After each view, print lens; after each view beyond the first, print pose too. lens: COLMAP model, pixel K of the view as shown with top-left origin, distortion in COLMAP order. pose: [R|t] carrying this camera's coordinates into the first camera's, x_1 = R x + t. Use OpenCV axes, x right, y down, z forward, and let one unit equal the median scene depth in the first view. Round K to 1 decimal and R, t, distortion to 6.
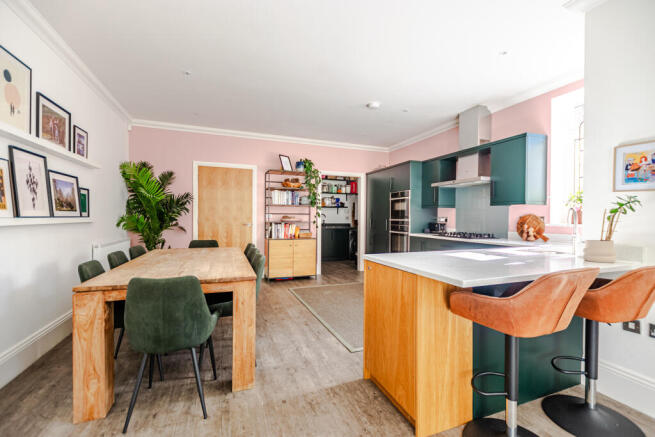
lens RADIAL K [[280.1, 0, 329.4], [0, 280.1, 219.0], [0, 0, 1]] dist [0.000622, -0.000519]
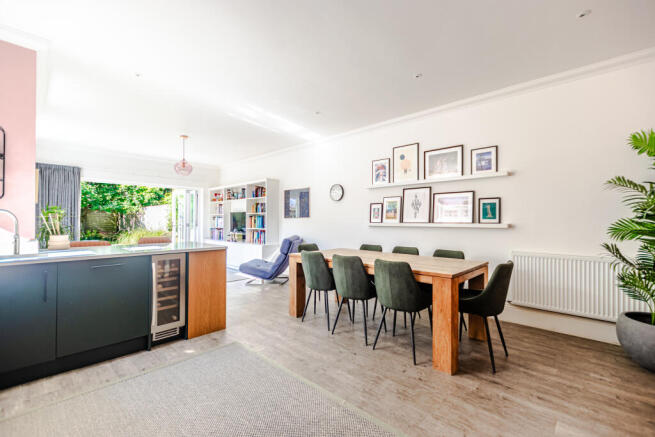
lens RADIAL K [[280.1, 0, 330.4], [0, 280.1, 220.5], [0, 0, 1]] dist [0.000622, -0.000519]
pose [[-0.897377, -0.009221, -0.441168, 0.211243], [-0.010034, 0.999950, -0.000491, -0.012415], [0.441151, 0.003986, -0.897424, 1.907706]]
